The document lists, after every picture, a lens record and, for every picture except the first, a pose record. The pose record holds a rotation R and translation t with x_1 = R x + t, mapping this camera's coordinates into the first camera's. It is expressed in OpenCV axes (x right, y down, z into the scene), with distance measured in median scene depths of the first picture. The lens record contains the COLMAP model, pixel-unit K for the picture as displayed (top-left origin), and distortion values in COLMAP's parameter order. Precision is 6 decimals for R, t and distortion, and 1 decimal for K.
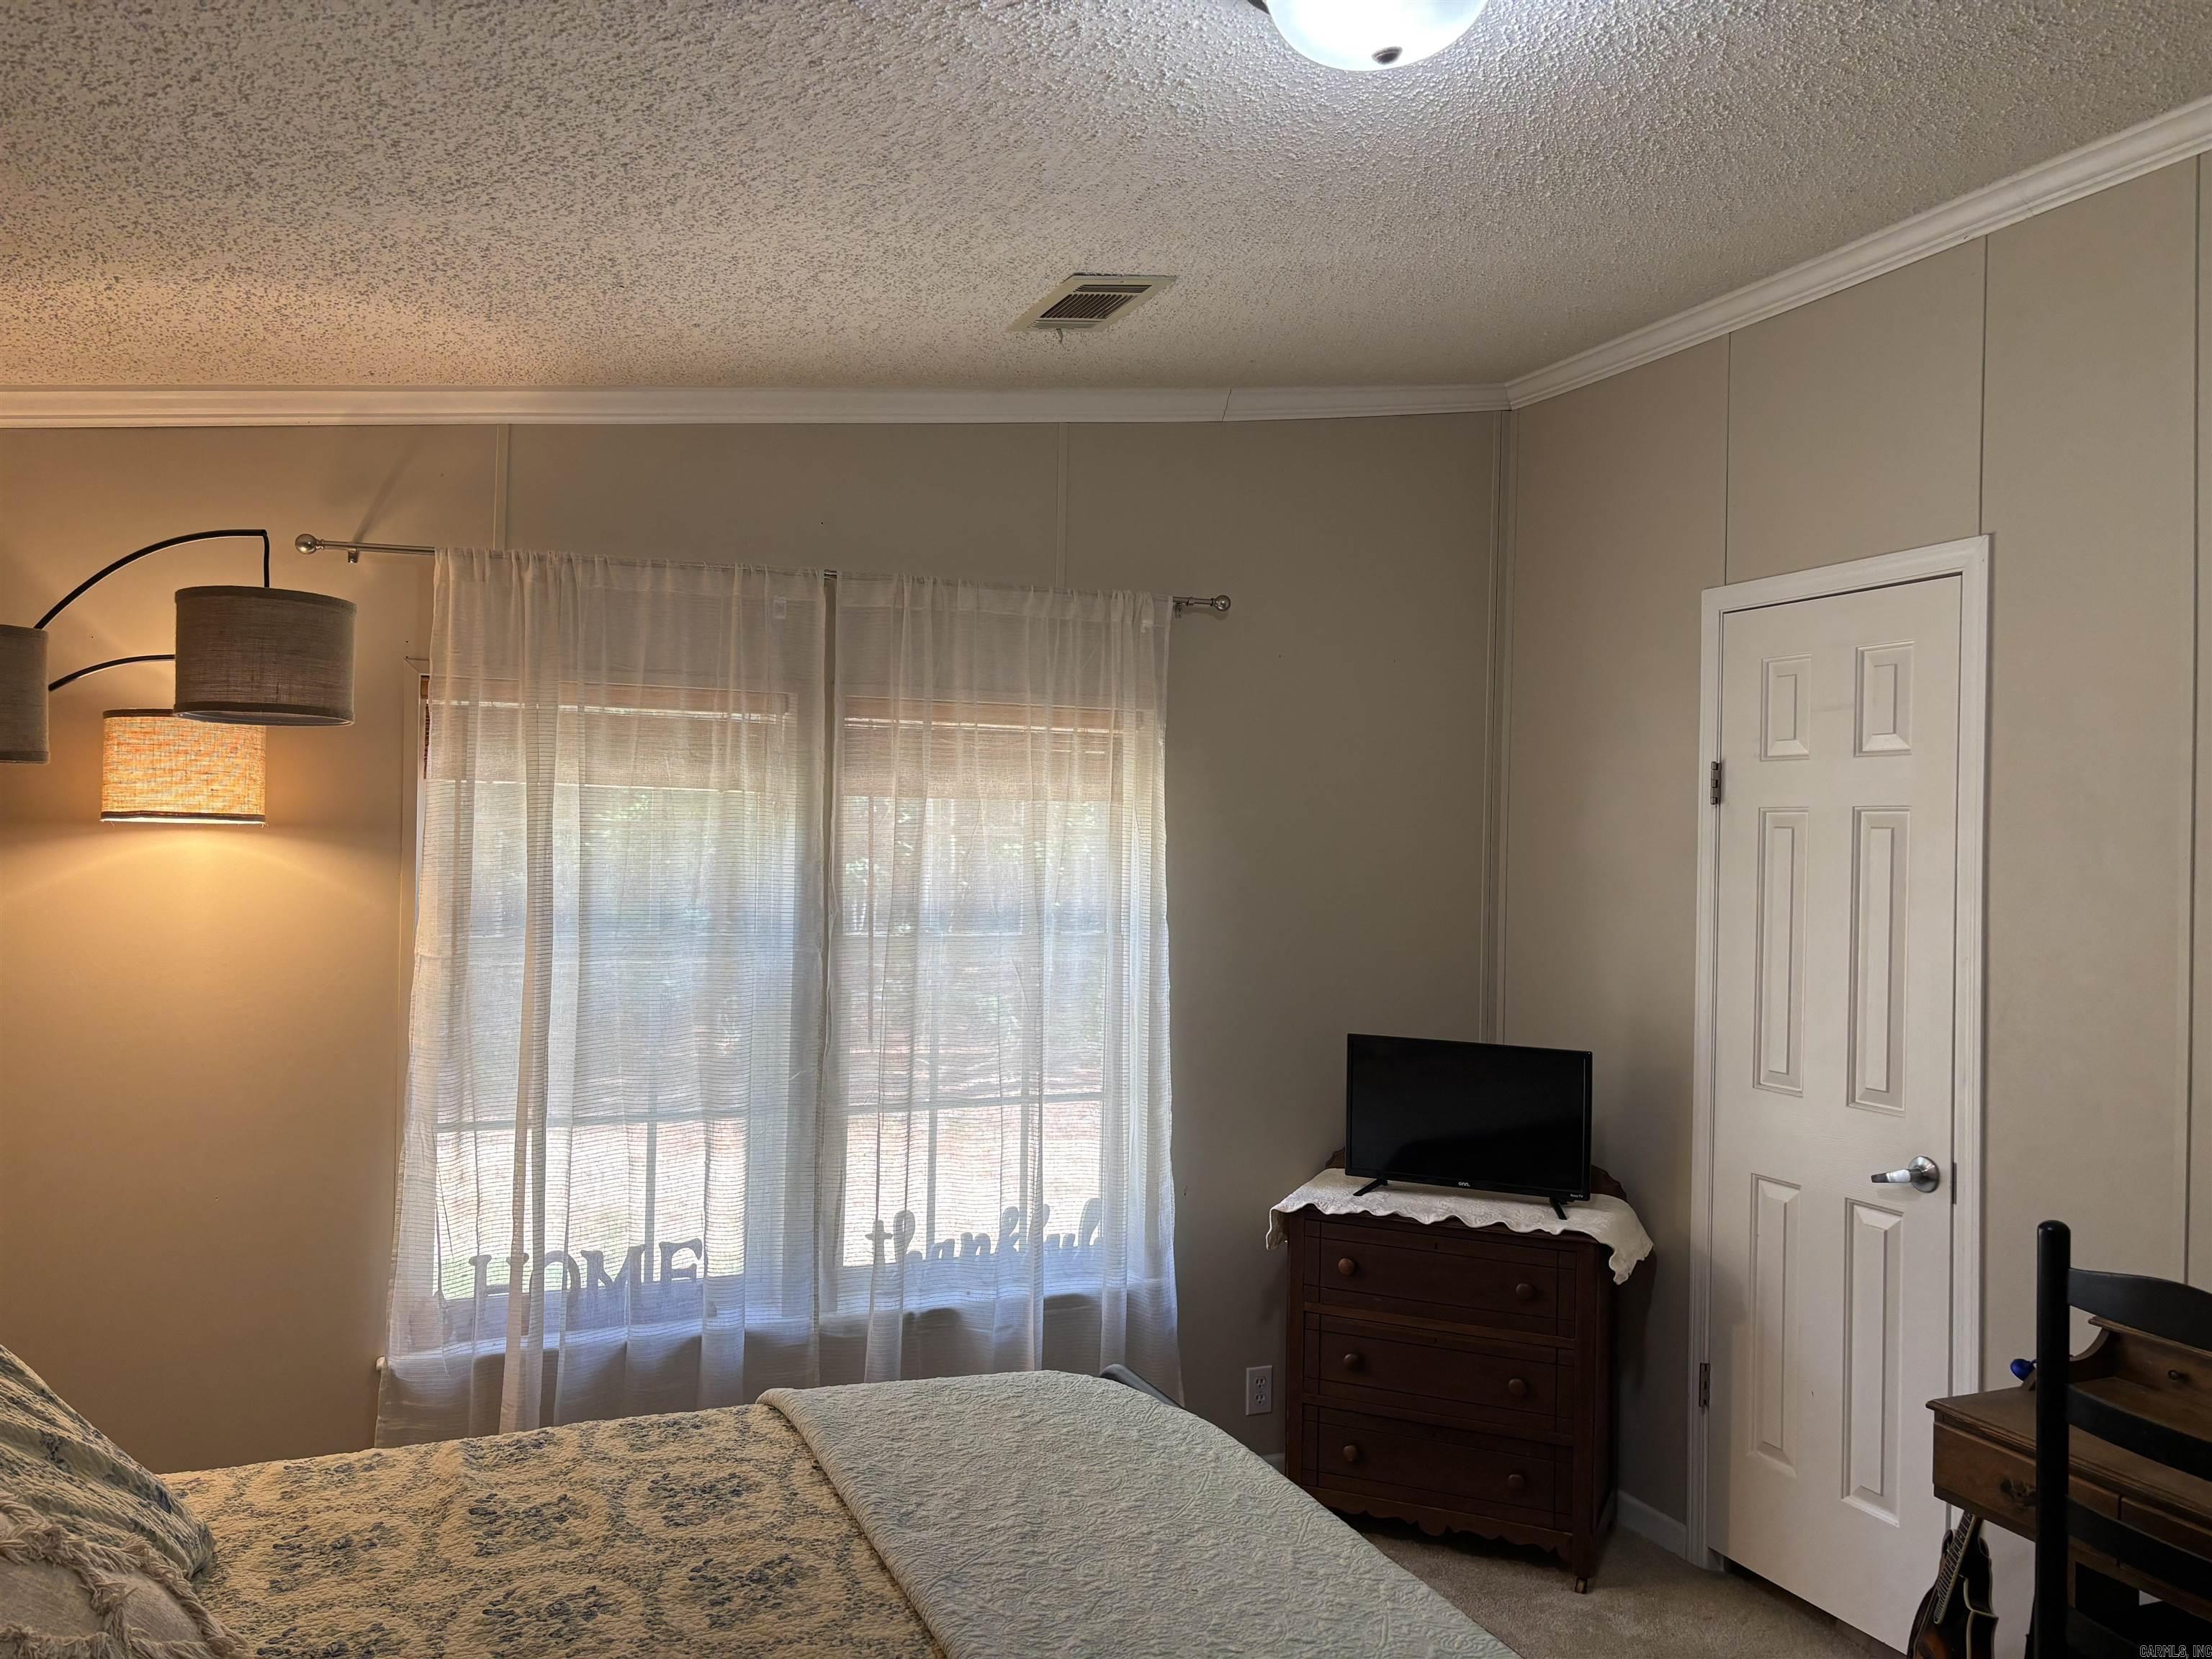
lens RADIAL K [[1672.3, 0, 1125.4], [0, 1672.3, 824.2], [0, 0, 1]] dist [0.047237, -0.053115]
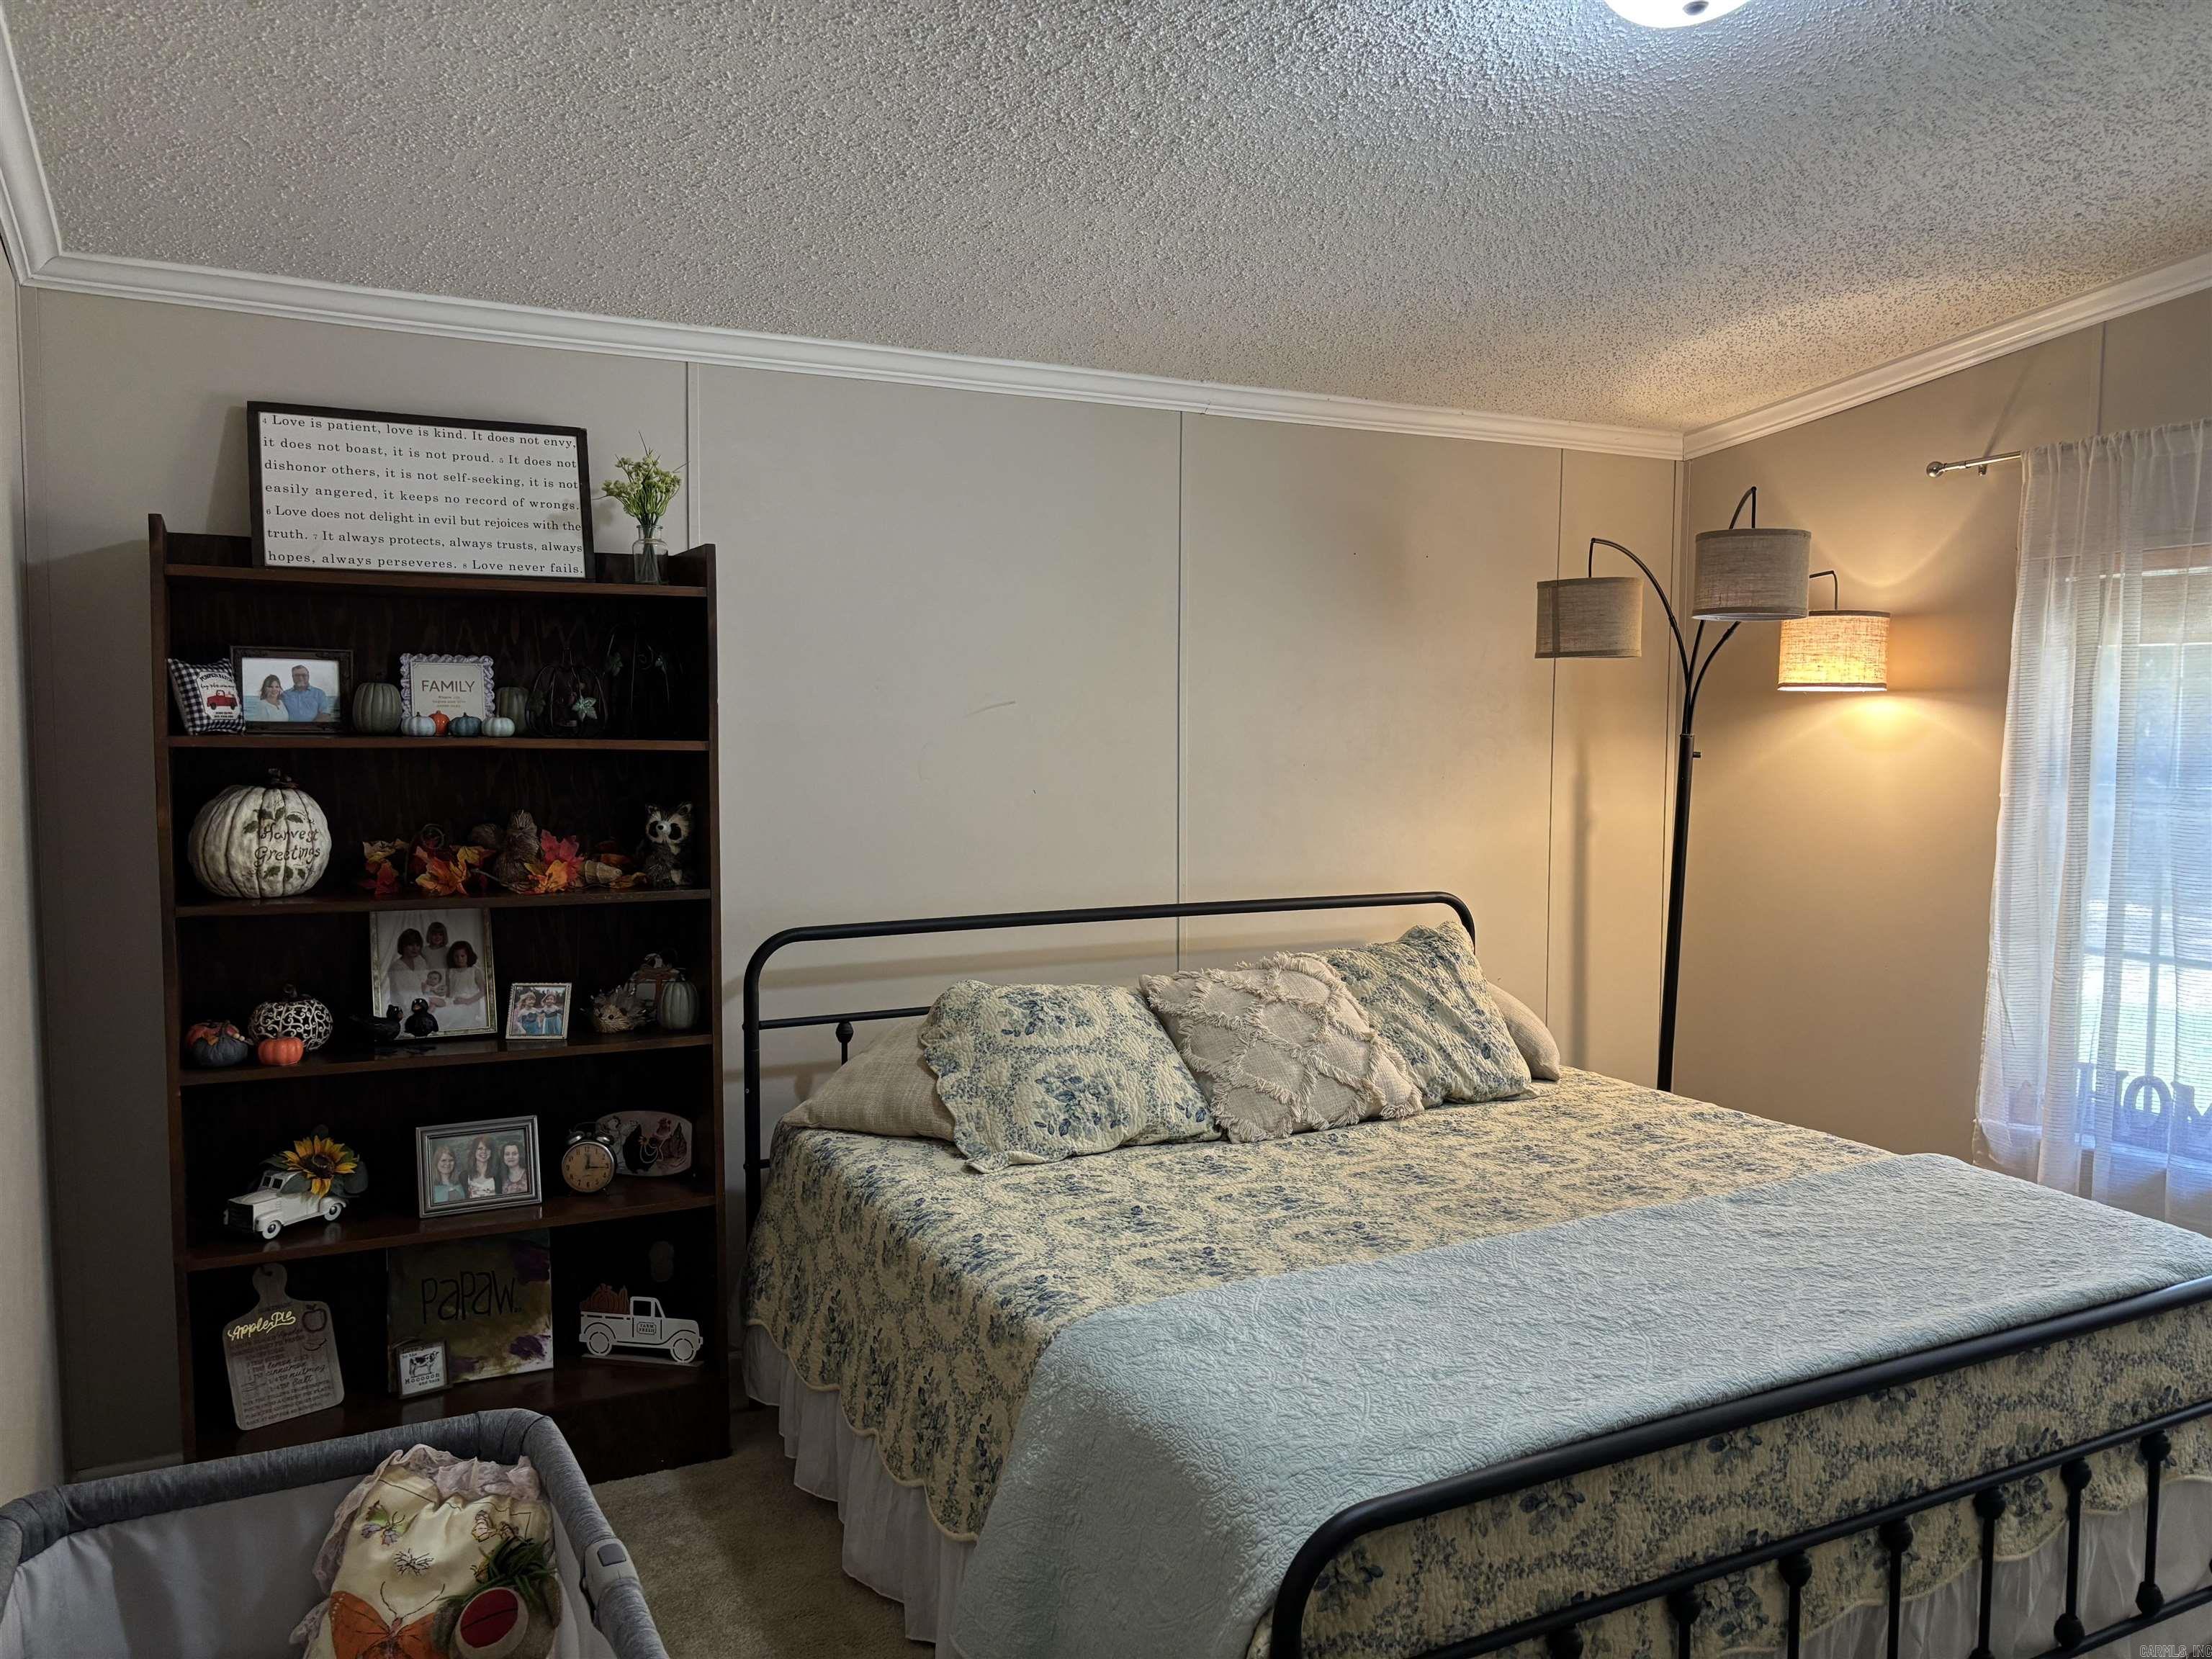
lens RADIAL K [[1672.3, 0, 1108.0], [0, 1672.3, 833.7], [0, 0, 1]] dist [0.047237, -0.053115]
pose [[0.076690, 0.056095, -0.995476, 0.702415], [0.011724, 0.998296, 0.057157, 0.027429], [0.996986, -0.016055, 0.075902, 0.252925]]
